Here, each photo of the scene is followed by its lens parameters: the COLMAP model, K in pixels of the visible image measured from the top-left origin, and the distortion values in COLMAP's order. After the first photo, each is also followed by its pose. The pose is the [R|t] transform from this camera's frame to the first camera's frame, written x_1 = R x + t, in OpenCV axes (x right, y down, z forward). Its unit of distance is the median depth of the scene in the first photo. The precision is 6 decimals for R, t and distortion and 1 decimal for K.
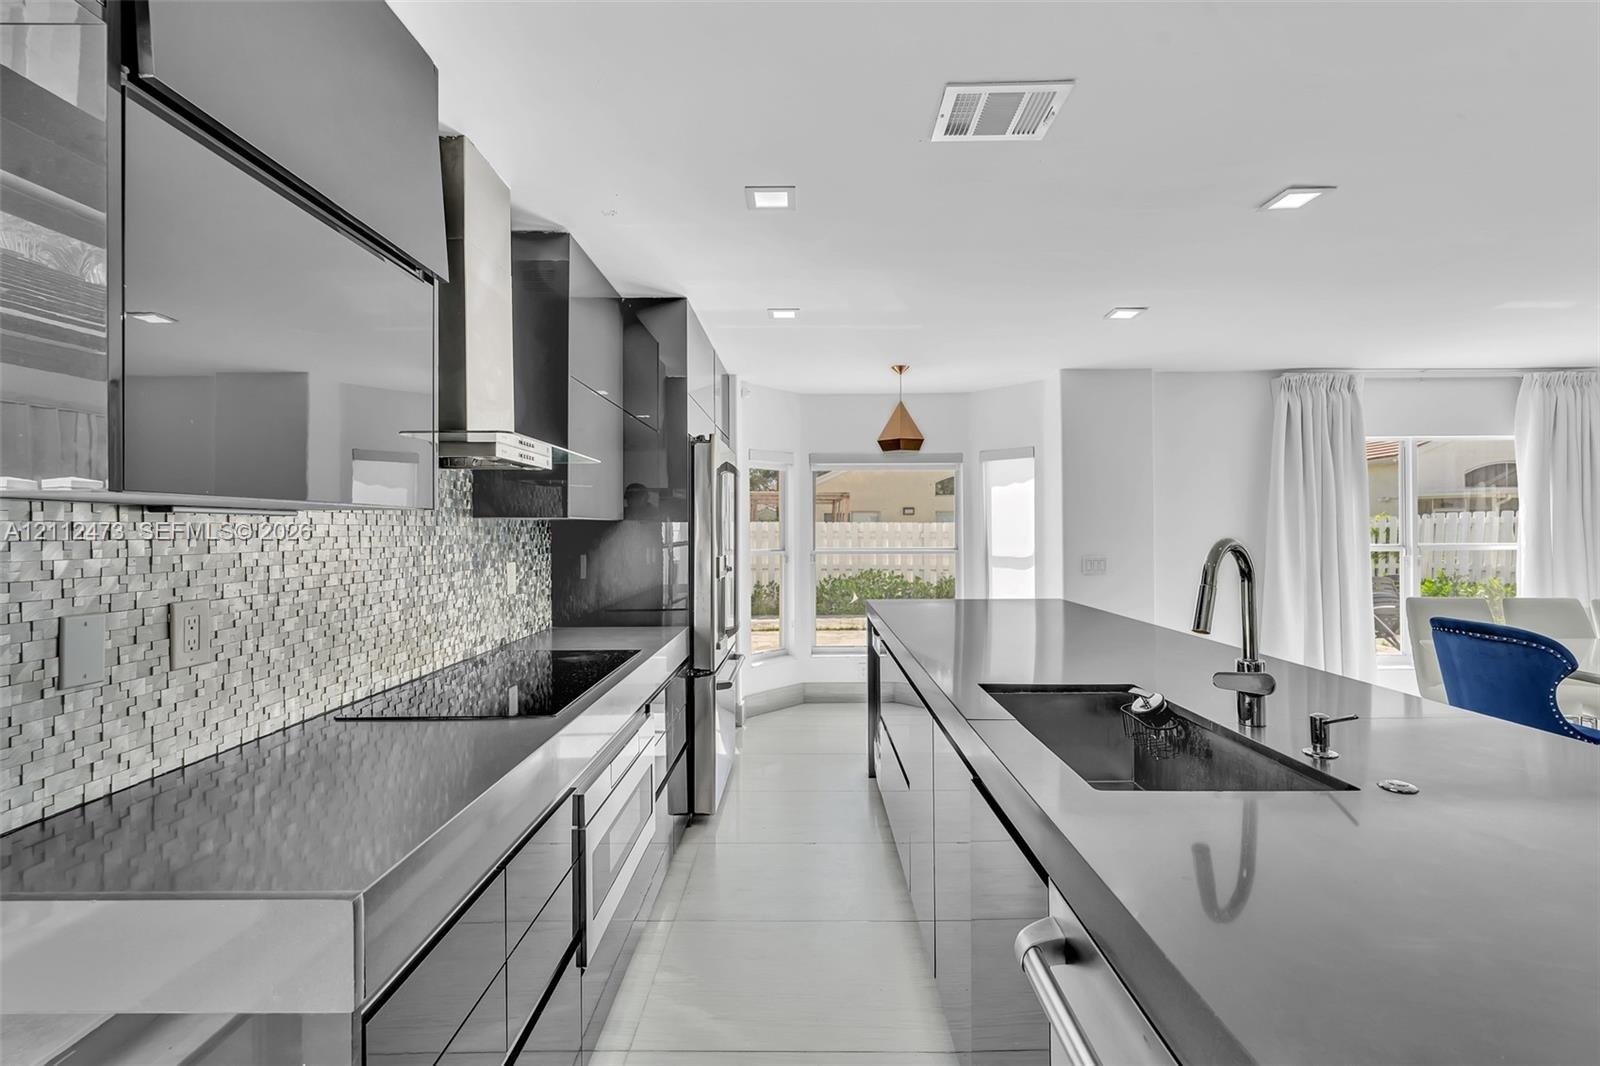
lens RADIAL K [[713.8, 0, 808.1], [0, 713.8, 521.7], [0, 0, 1]] dist [-0.000860, -0.000087]
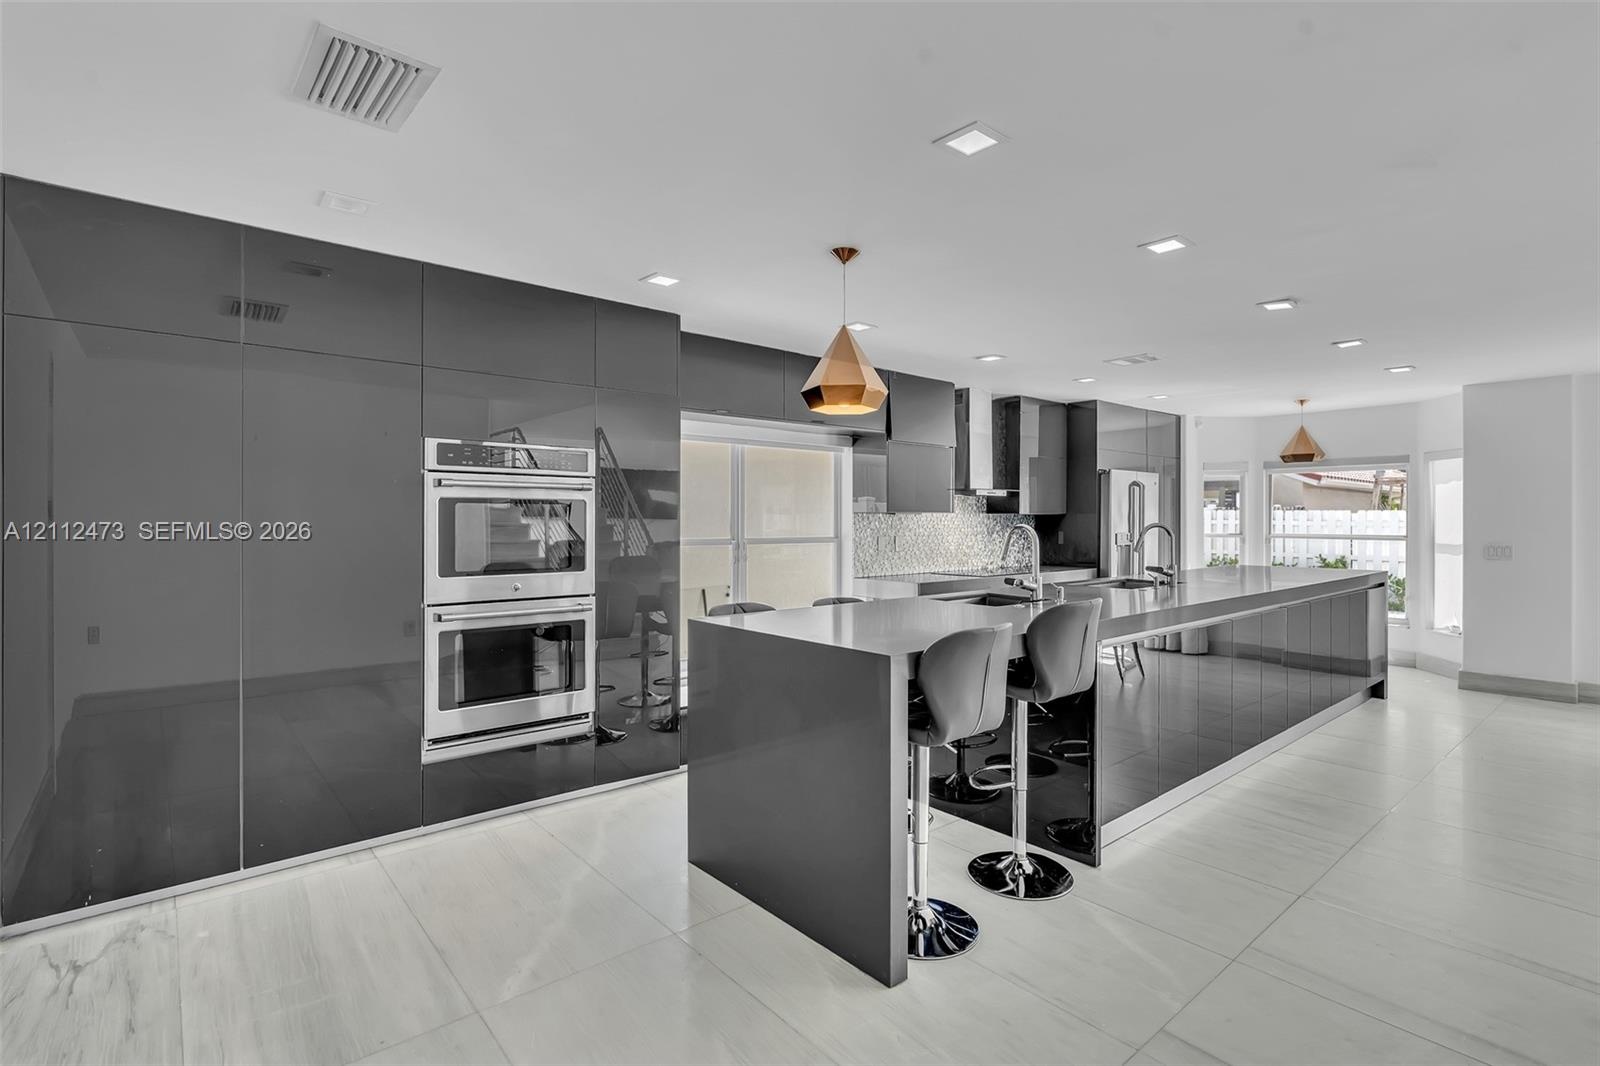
lens RADIAL K [[758.7, 0, 799.1], [0, 758.7, 526.3], [0, 0, 1]] dist [-0.002280, -0.000240]
pose [[0.644167, 0.014723, -0.764743, 0.875384], [0.003735, 0.999742, 0.022393, -0.018370], [0.764875, -0.017281, 0.643946, -0.936486]]
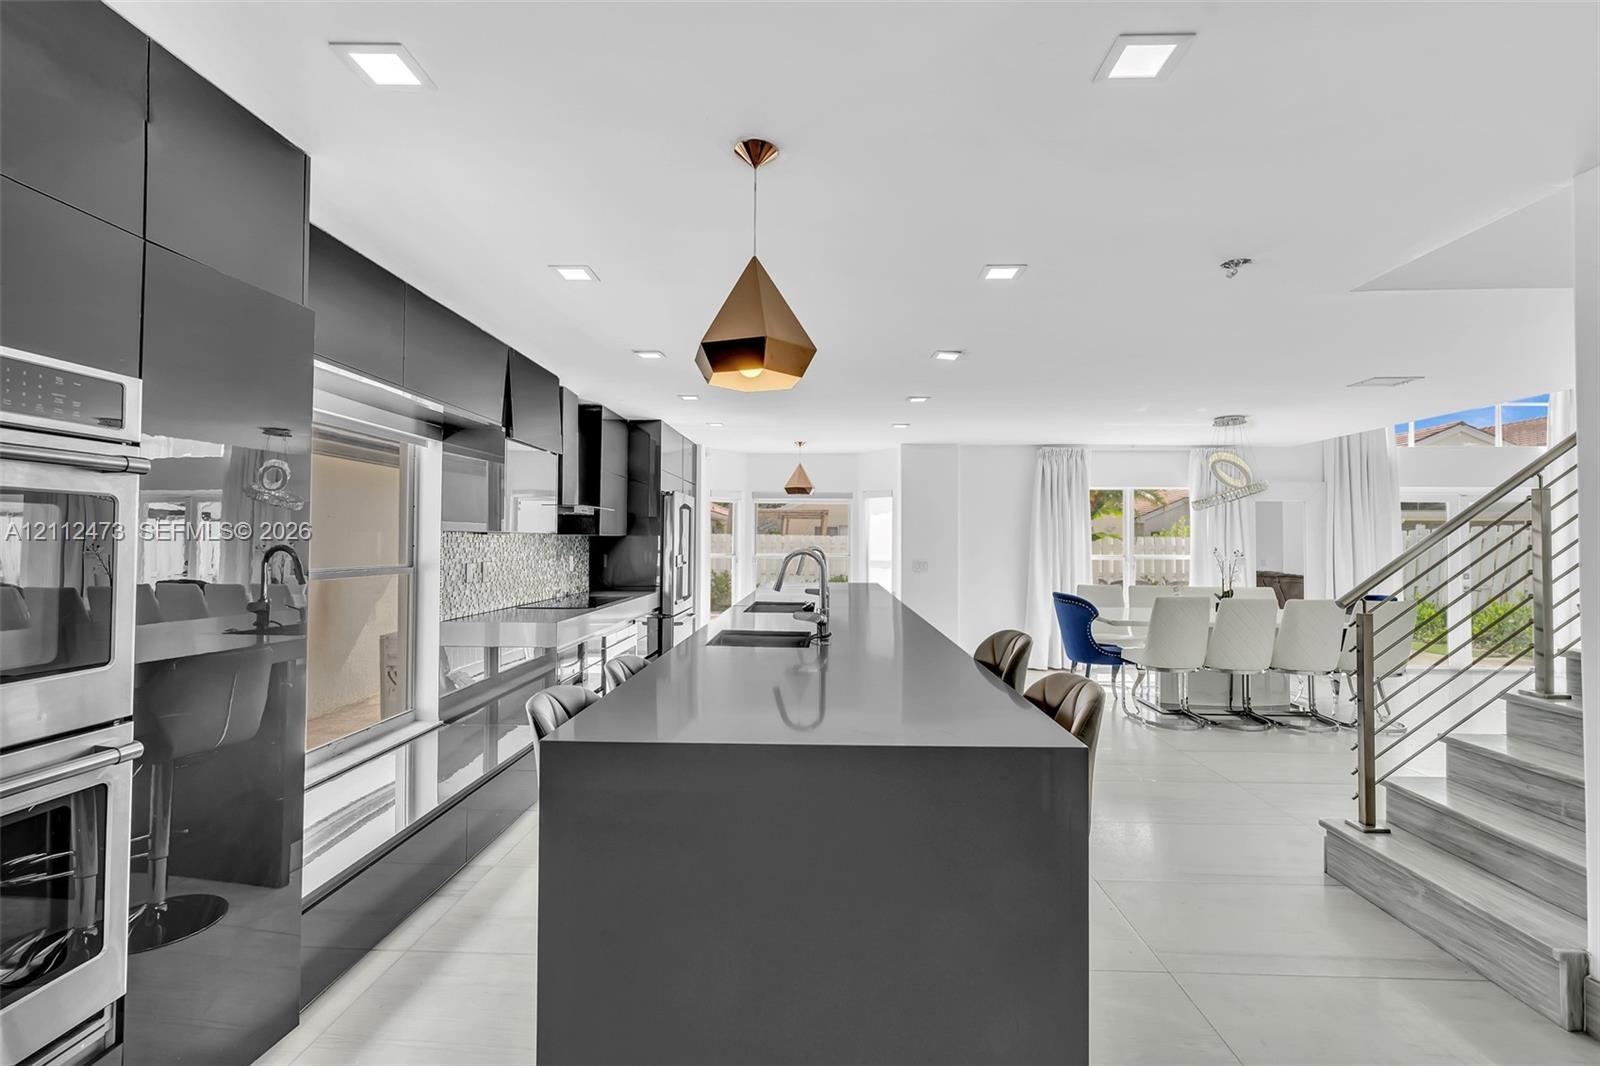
lens RADIAL K [[713.8, 0, 800.1], [0, 713.8, 532.2], [0, 0, 1]] dist [-0.000860, -0.000087]
pose [[0.999282, 0.011915, -0.035961, 0.269961], [-0.011958, 0.999928, -0.000967, -0.014728], [0.035947, 0.001396, 0.999353, -0.879989]]
